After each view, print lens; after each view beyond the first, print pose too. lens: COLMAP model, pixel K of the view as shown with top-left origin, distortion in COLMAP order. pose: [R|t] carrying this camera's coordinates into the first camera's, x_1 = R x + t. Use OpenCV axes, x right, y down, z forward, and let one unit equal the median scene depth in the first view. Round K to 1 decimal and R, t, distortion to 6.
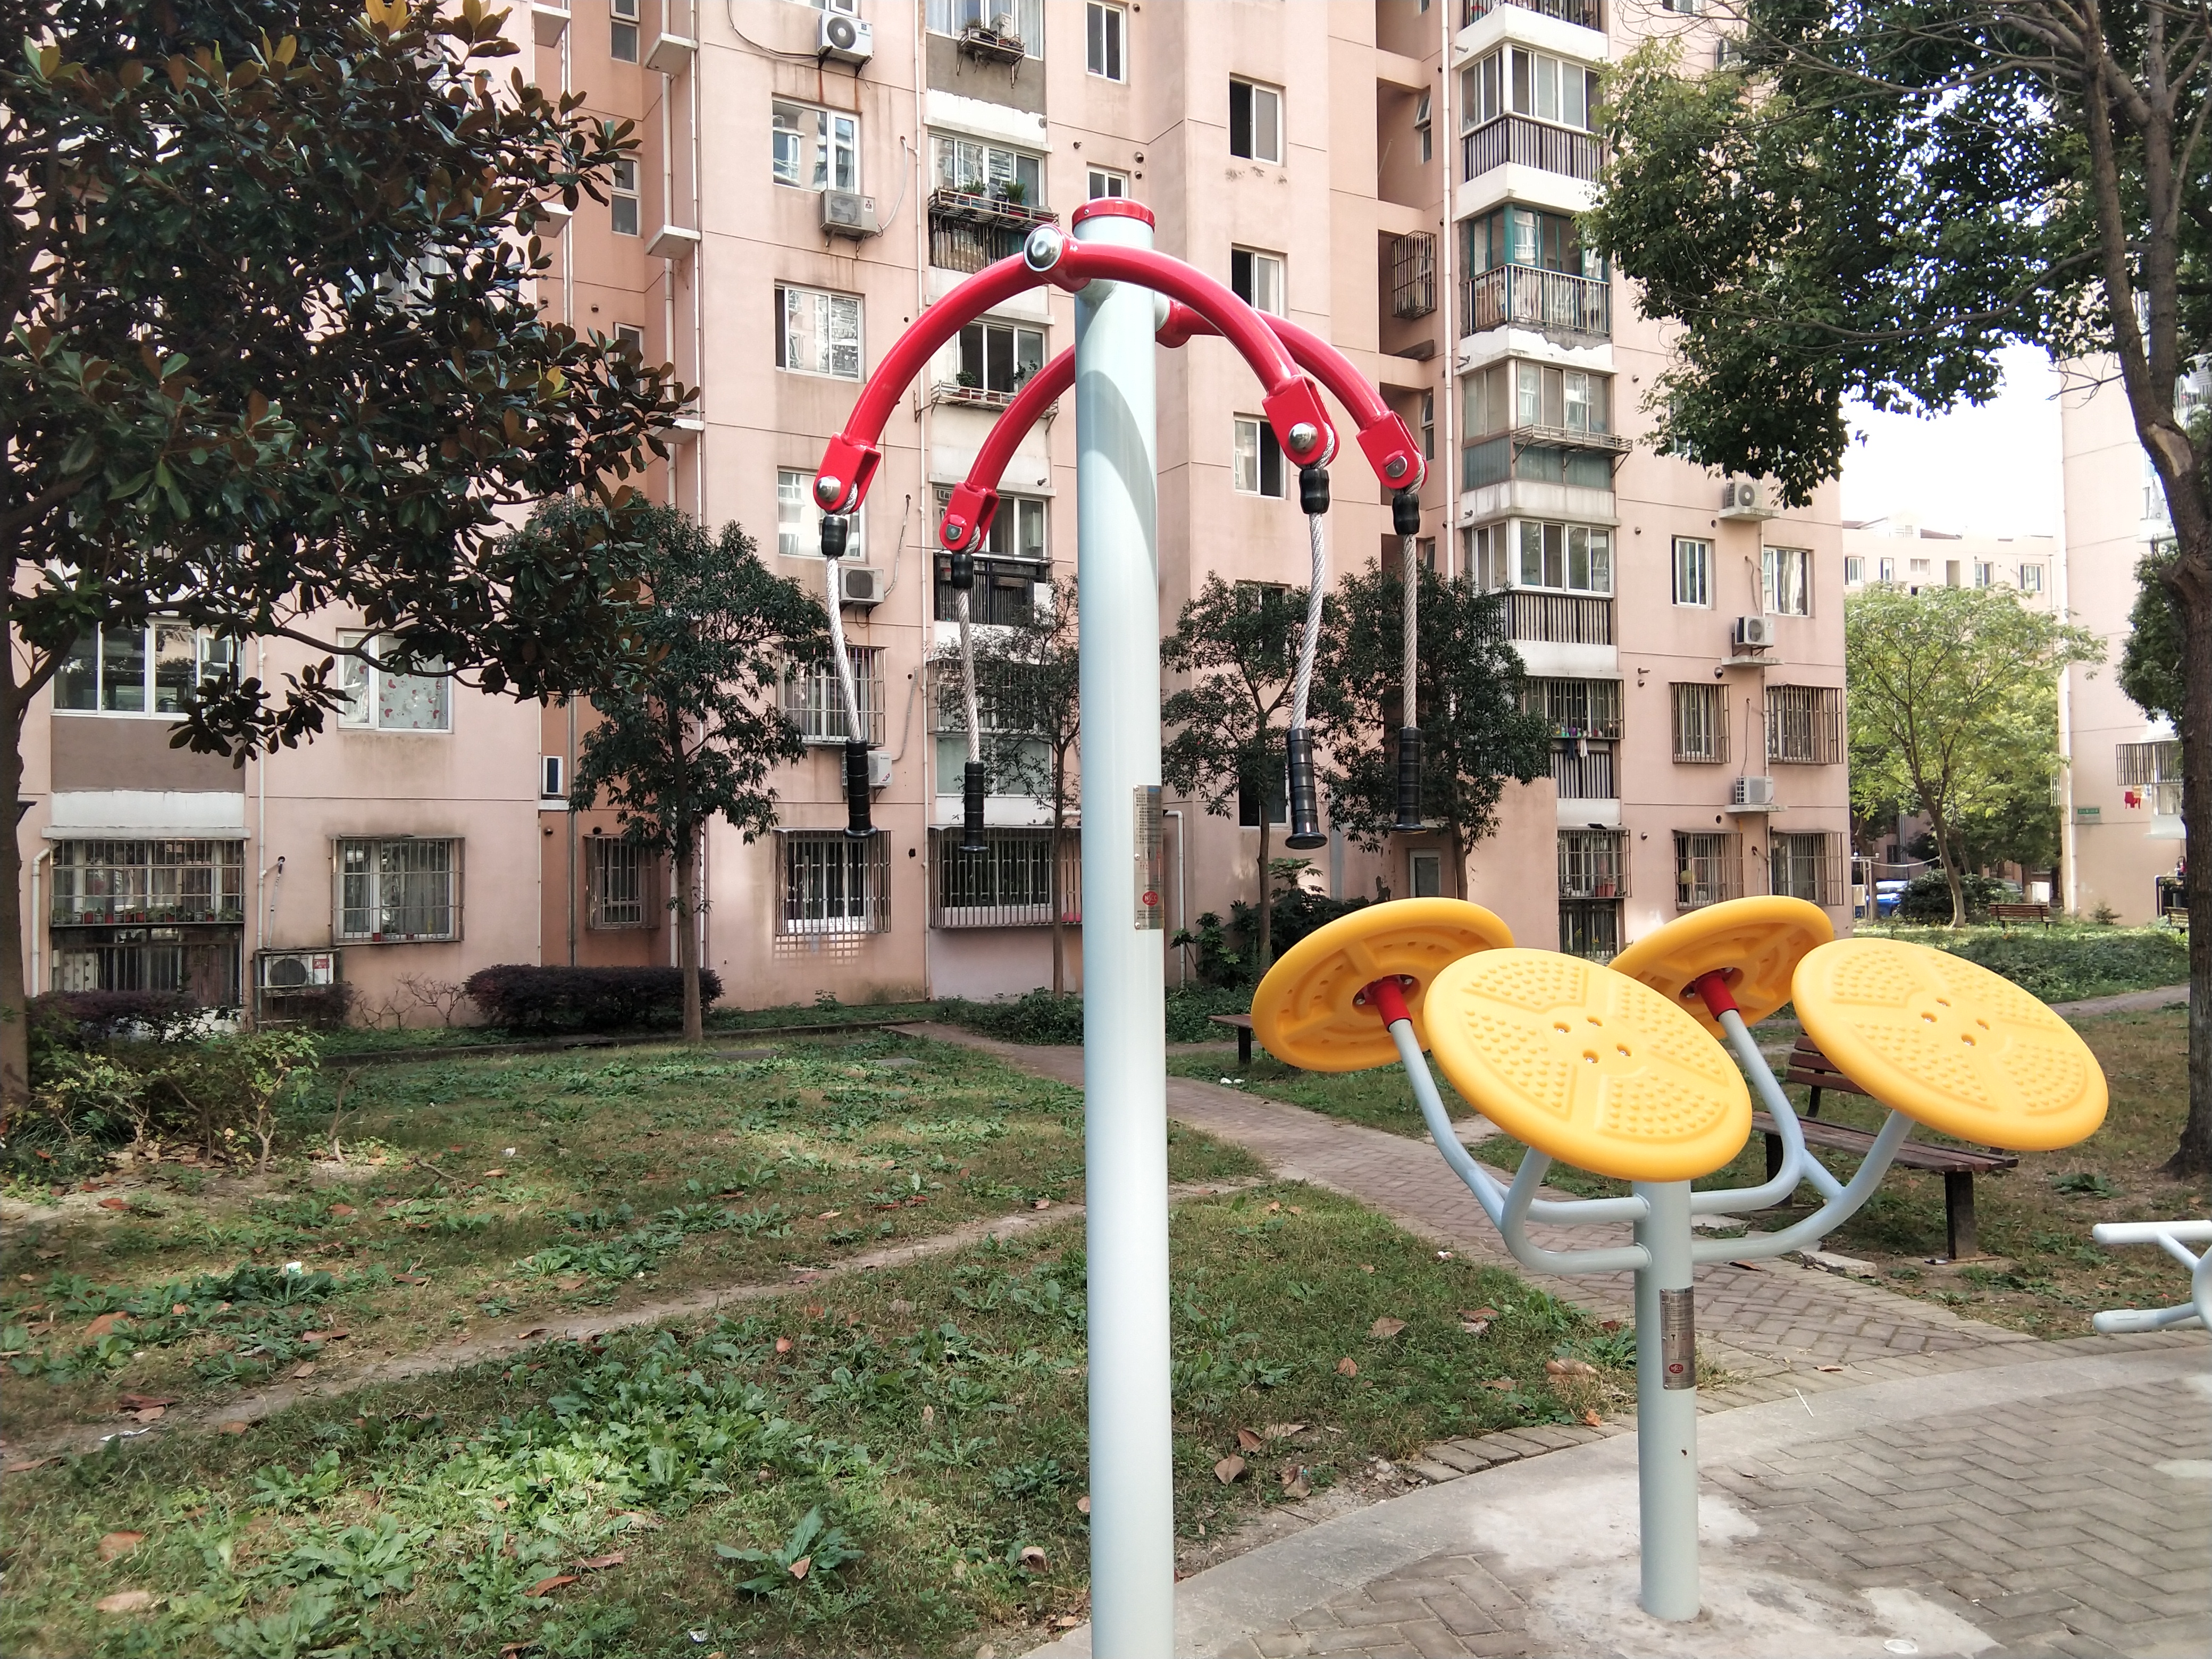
lens RADIAL K [[1717.0, 0, 1106.0], [0, 1717.0, 829.5], [0, 0, 1]] dist [0.095247, -0.114897]
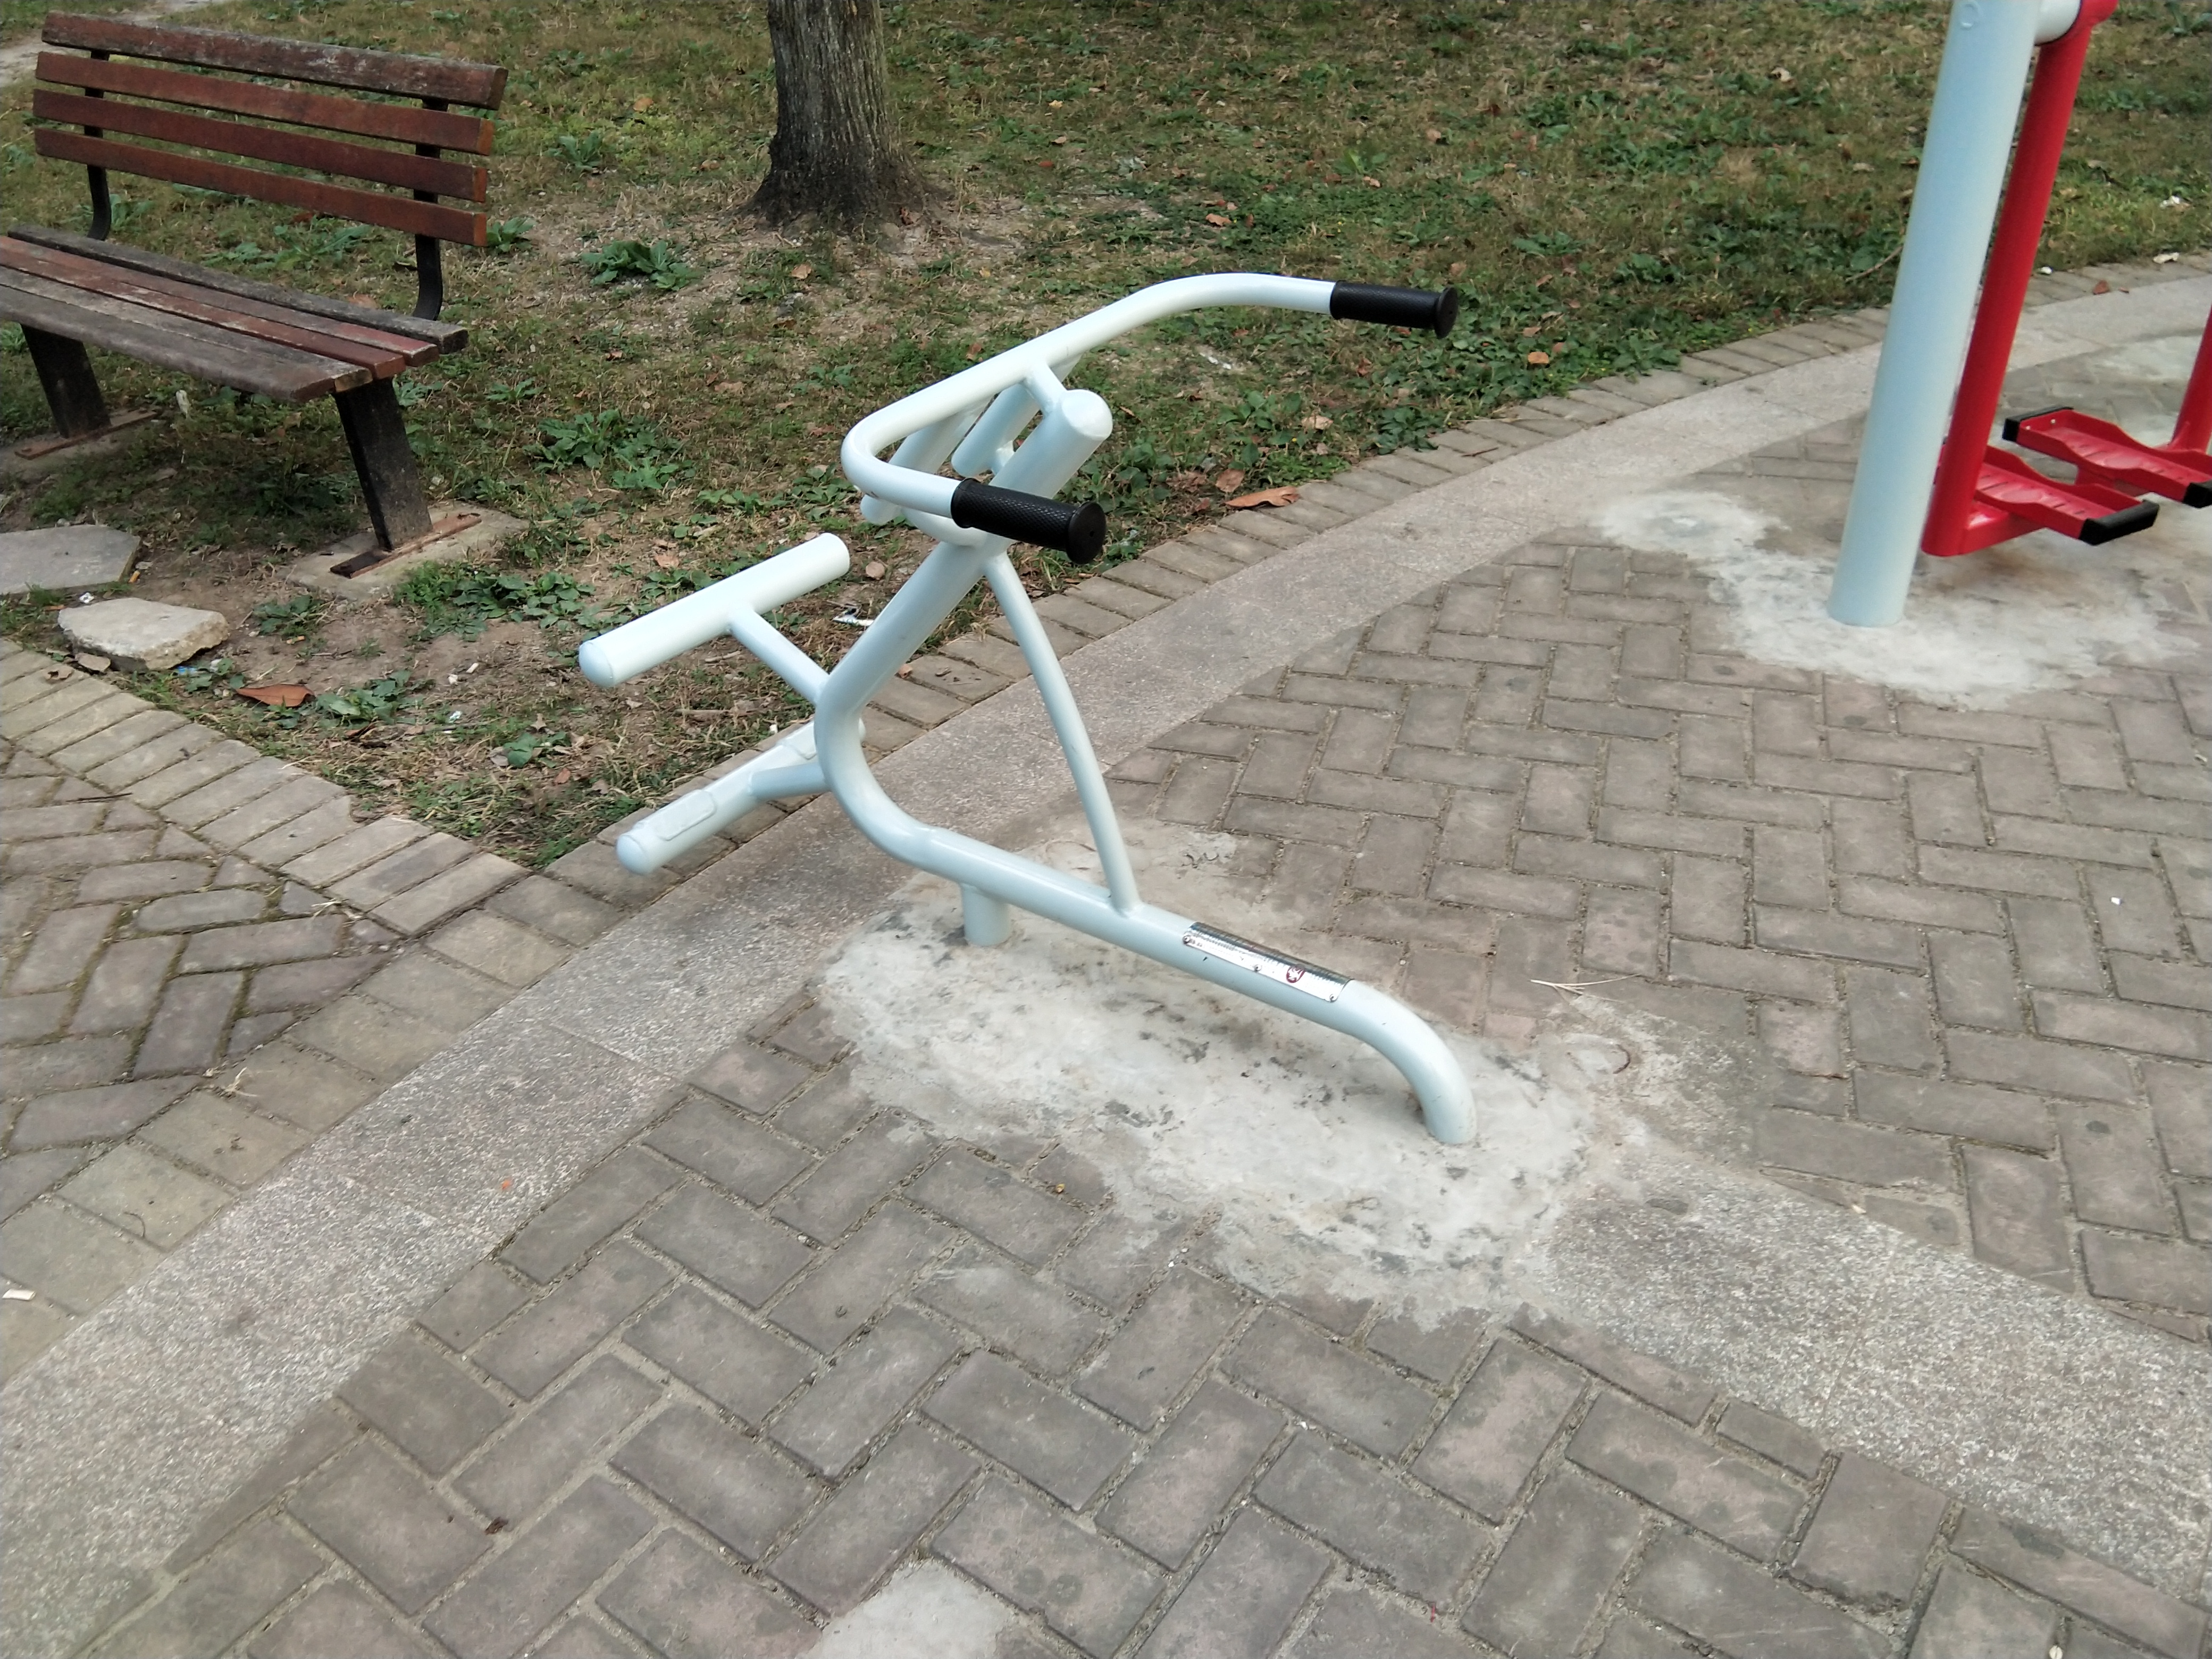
lens RADIAL K [[1720.2, 0, 1030.2], [0, 1720.2, 752.8], [0, 0, 1]] dist [0.108917, -0.115620]
pose [[0.775415, -0.340163, 0.531997, 0.277721], [0.000508, 0.842834, 0.538173, 0.029543], [-0.631452, -0.417037, 0.653719, 0.441586]]
